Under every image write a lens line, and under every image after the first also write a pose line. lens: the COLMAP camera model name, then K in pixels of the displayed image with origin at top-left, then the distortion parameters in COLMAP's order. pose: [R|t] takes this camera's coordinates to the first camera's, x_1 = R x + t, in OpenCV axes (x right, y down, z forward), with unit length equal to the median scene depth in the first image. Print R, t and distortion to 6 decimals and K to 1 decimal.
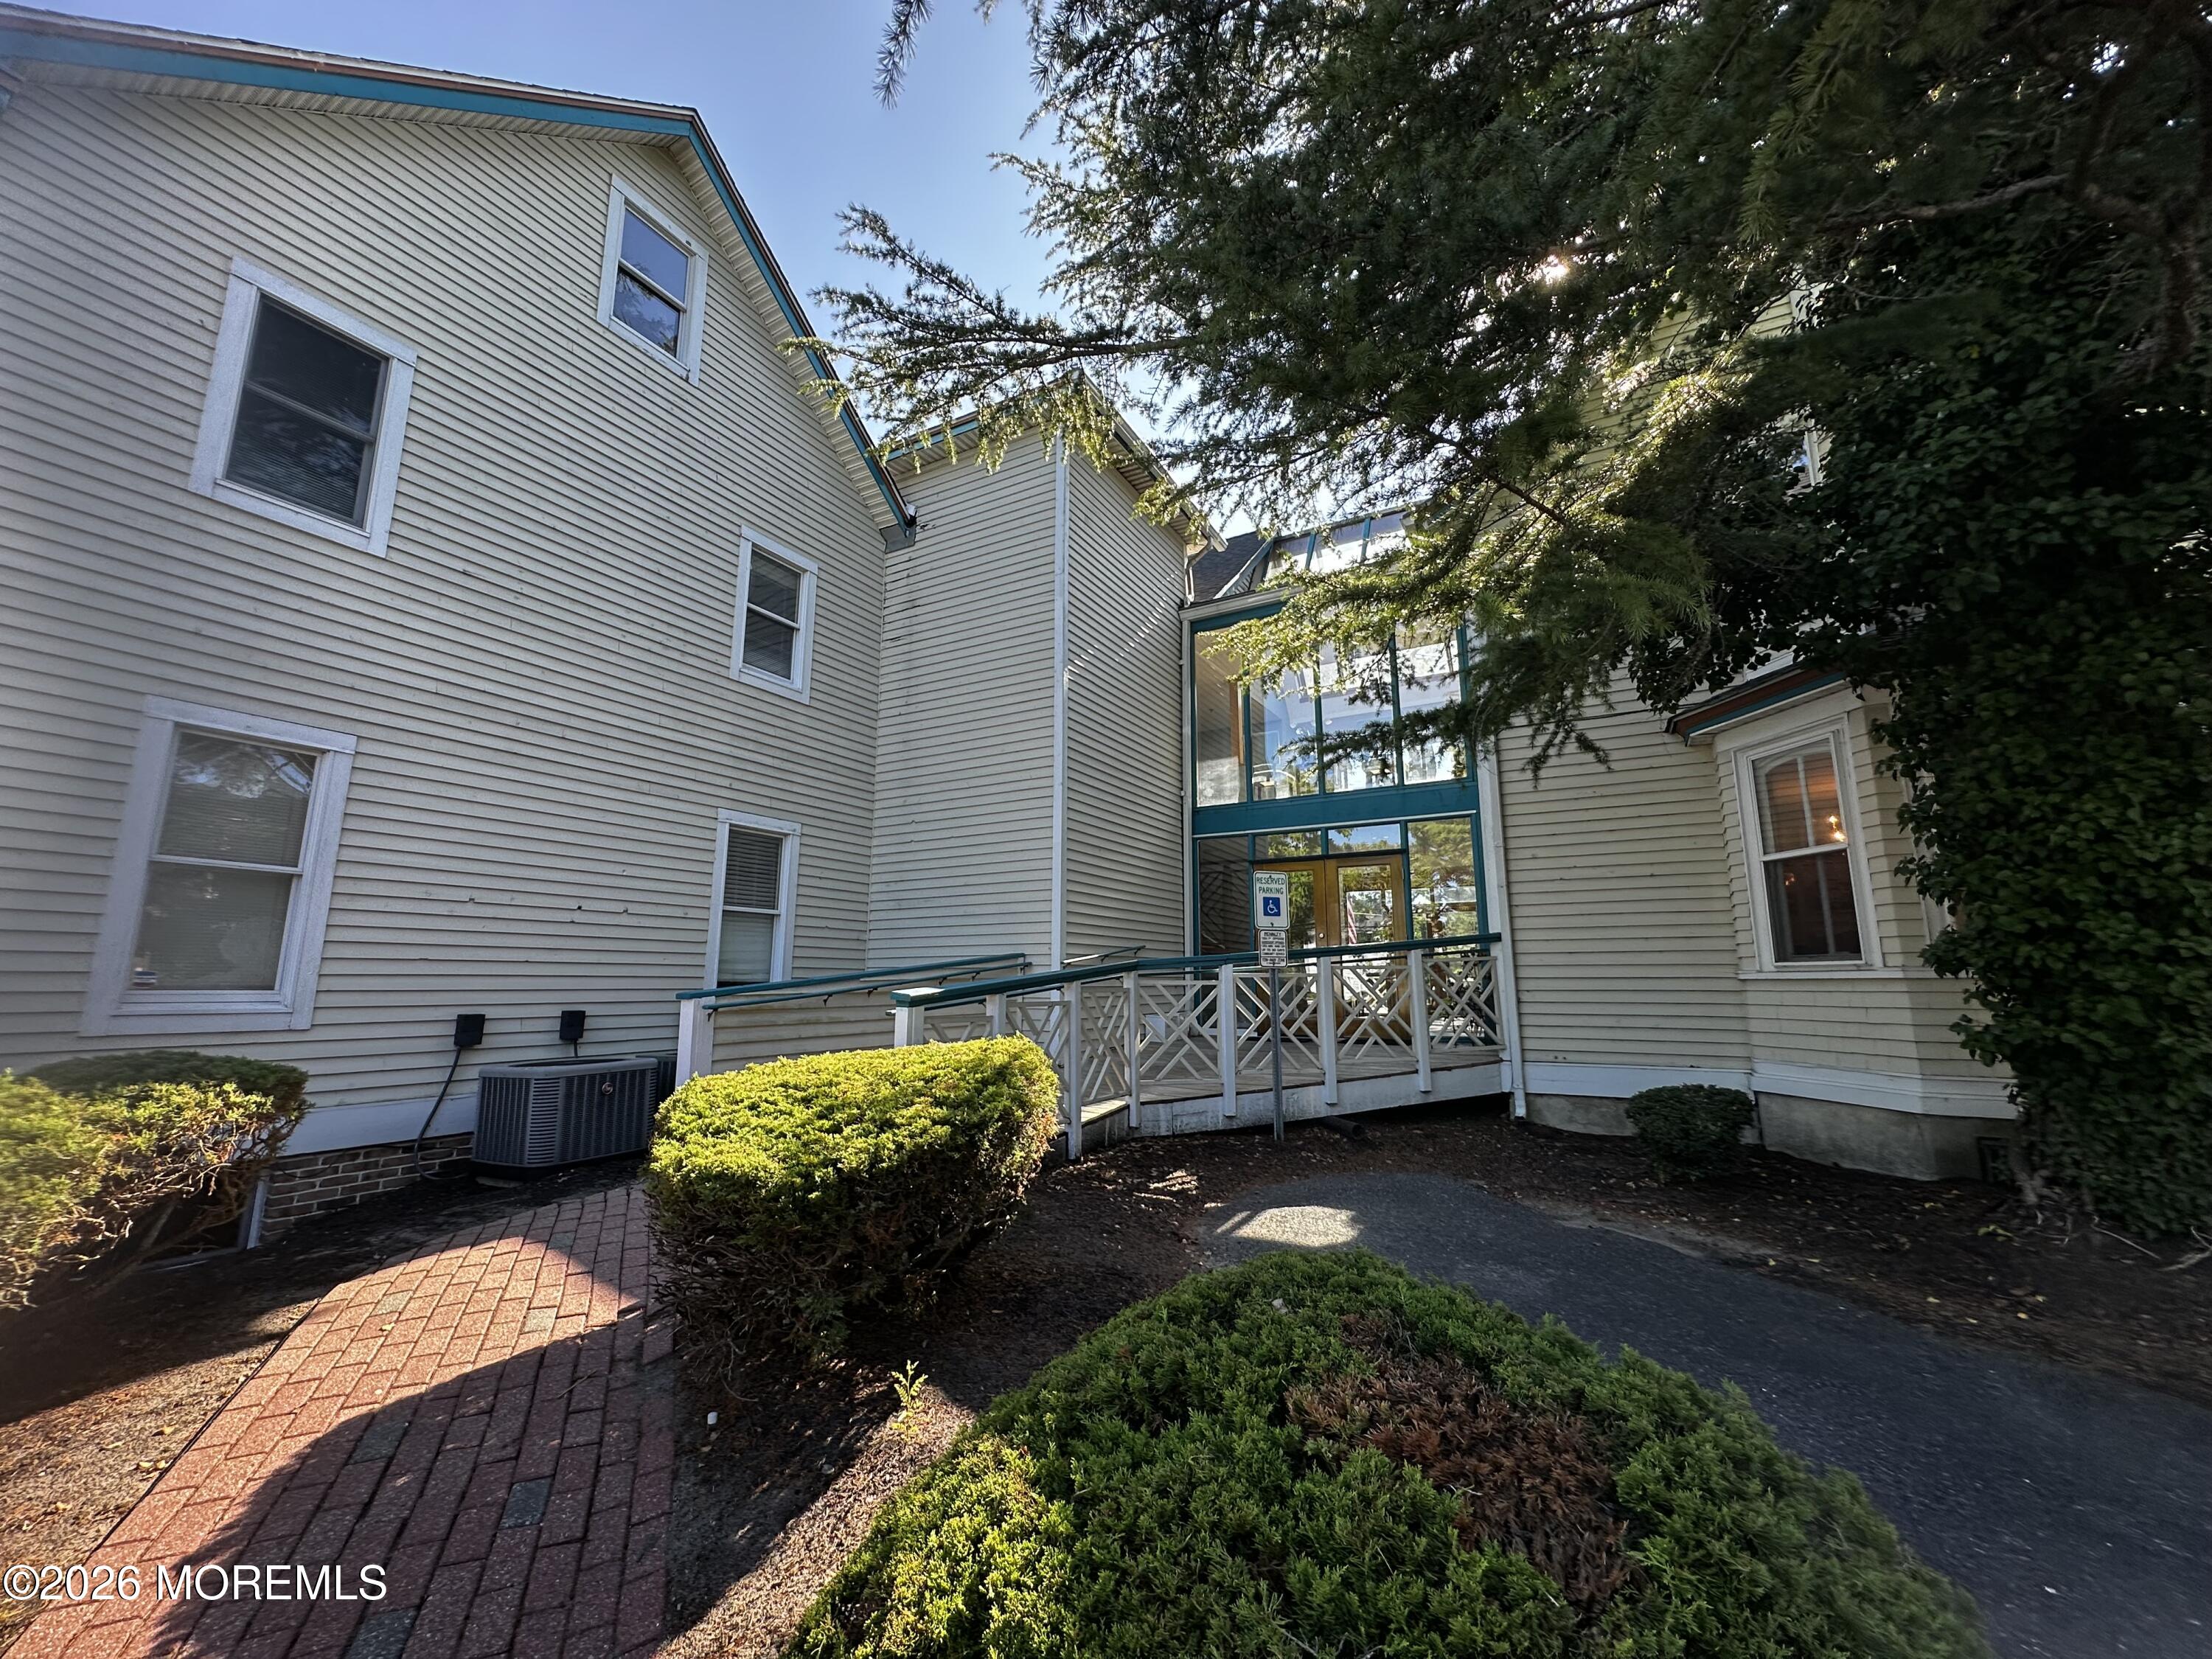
lens RADIAL K [[881.5, 0, 1101.4], [0, 881.5, 829.0], [0, 0, 1]] dist [-0.001431, 0.000515]
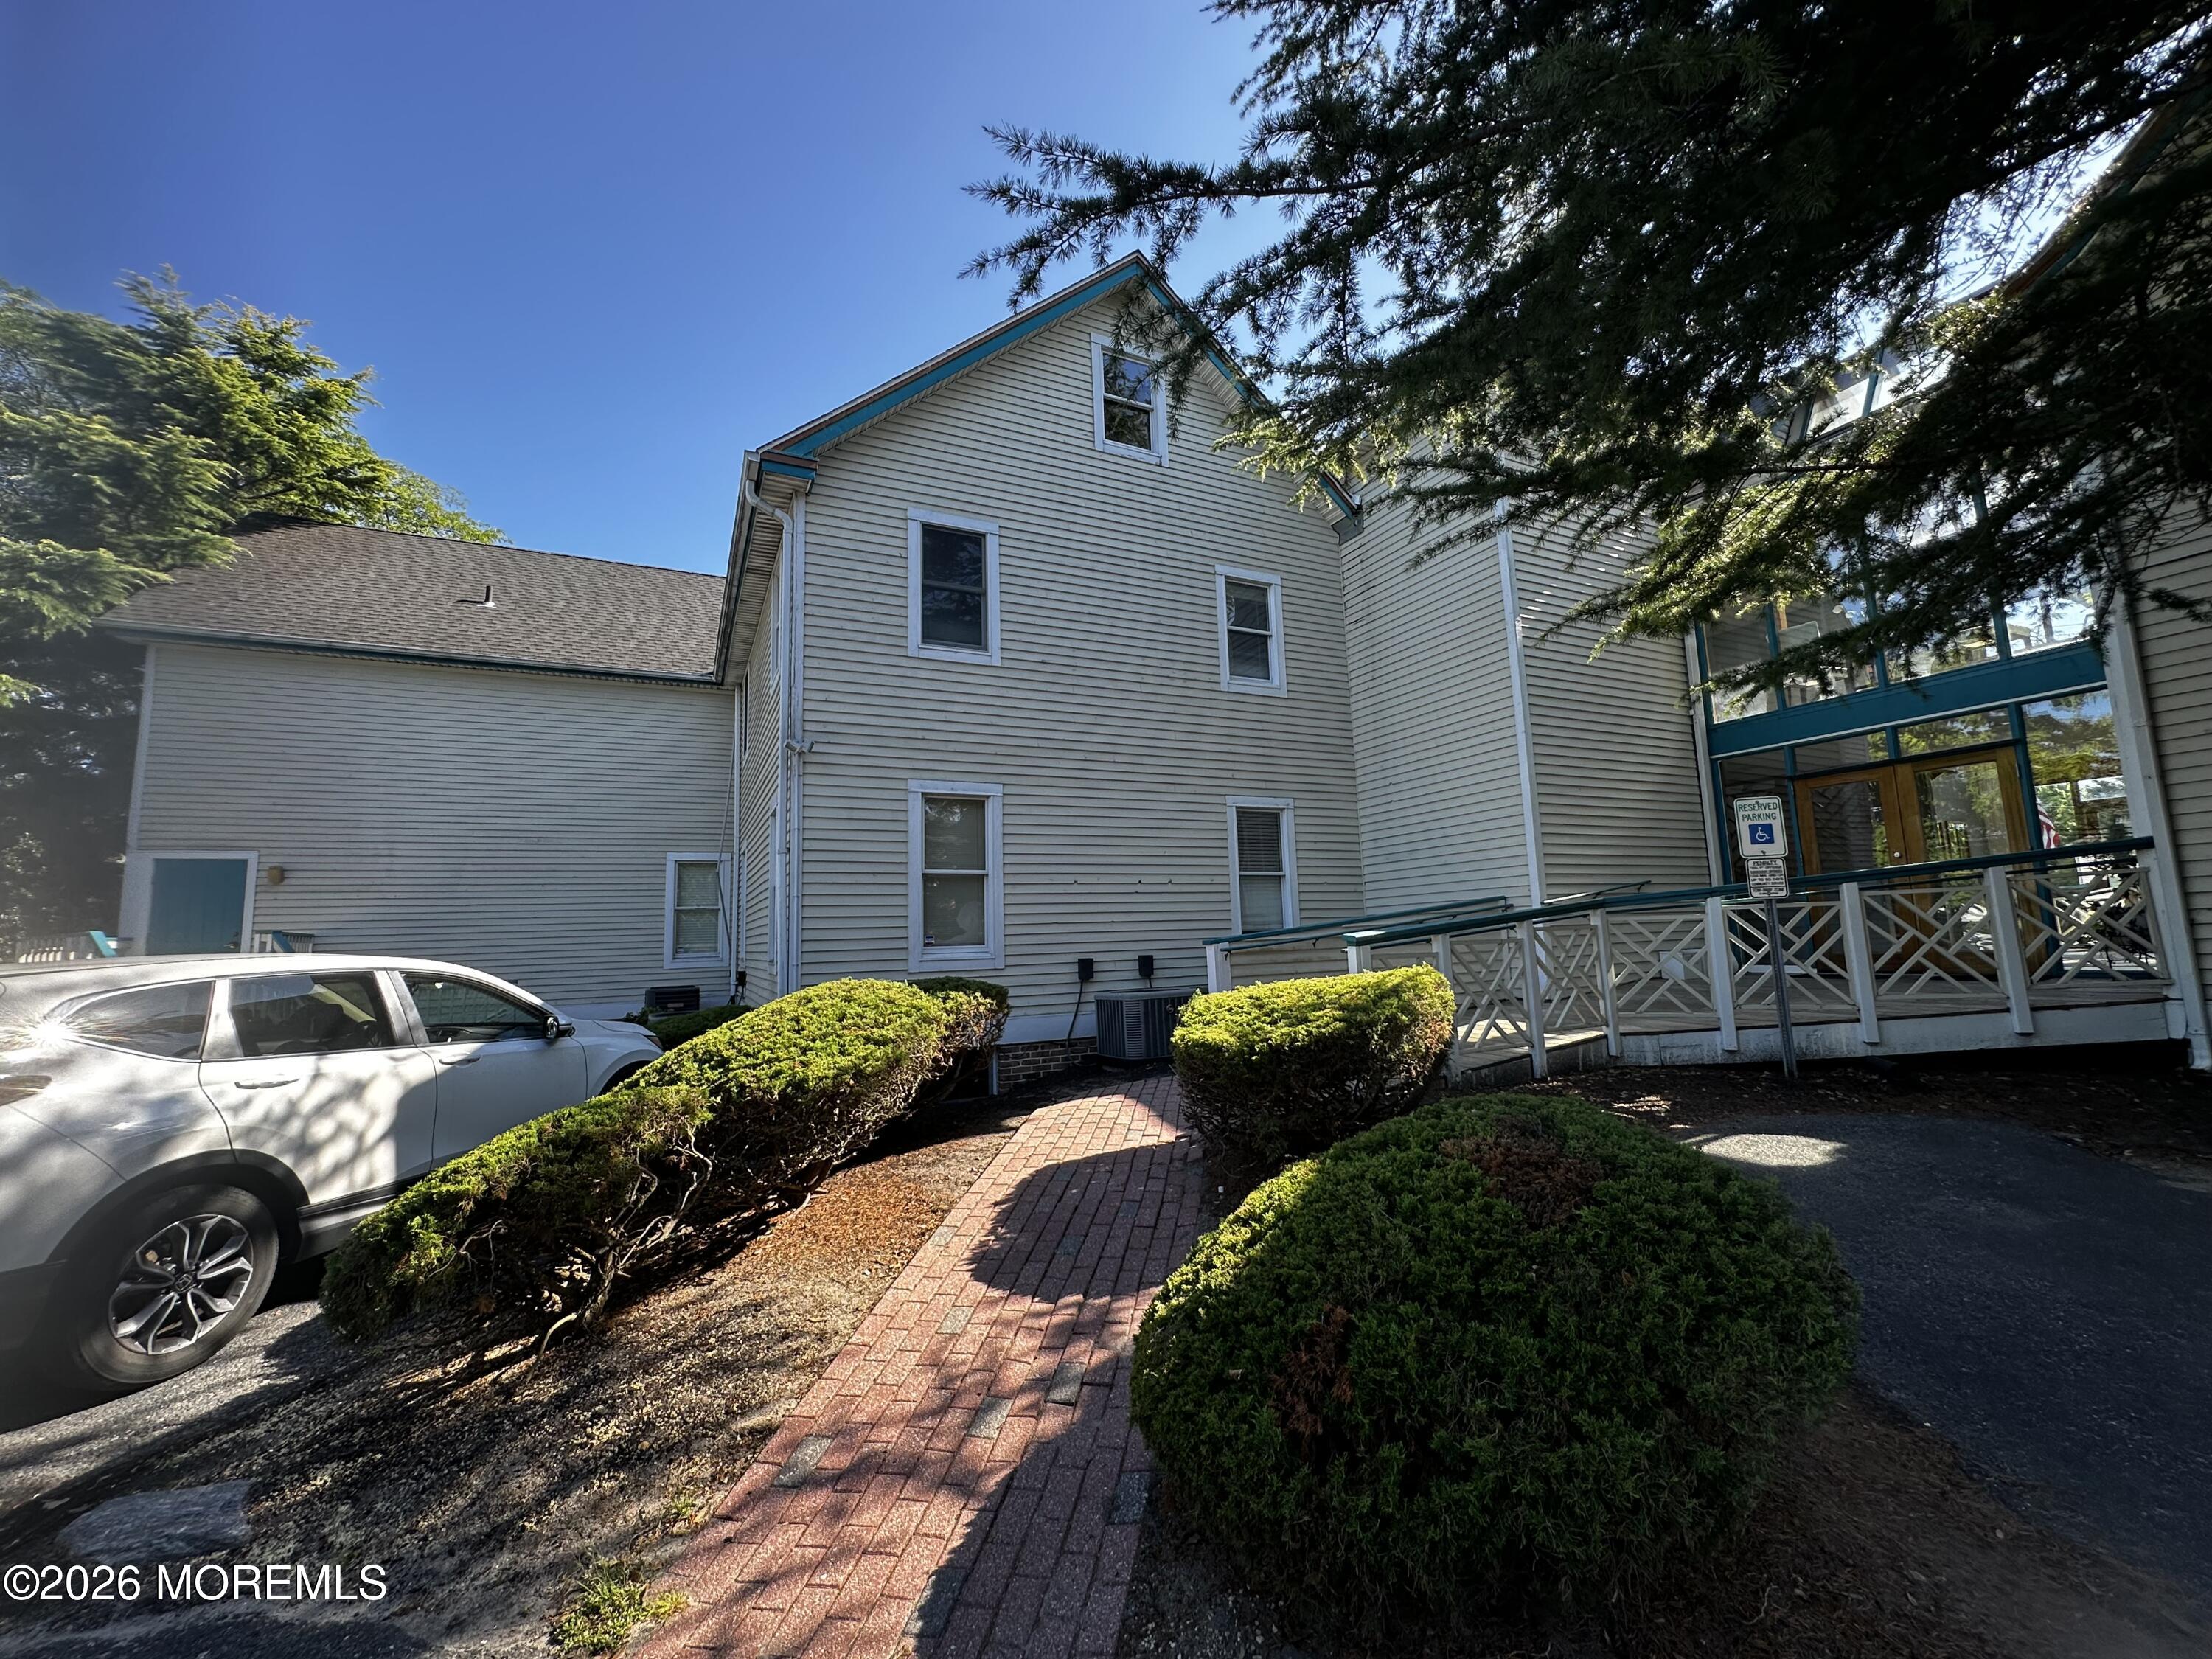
lens RADIAL K [[881.5, 0, 1104.4], [0, 881.5, 828.1], [0, 0, 1]] dist [-0.001431, 0.000515]
pose [[0.822979, -0.097553, -0.559633, 0.164893], [0.129622, 0.991404, 0.017801, -0.029967], [0.553085, -0.087191, 0.828550, -0.194762]]
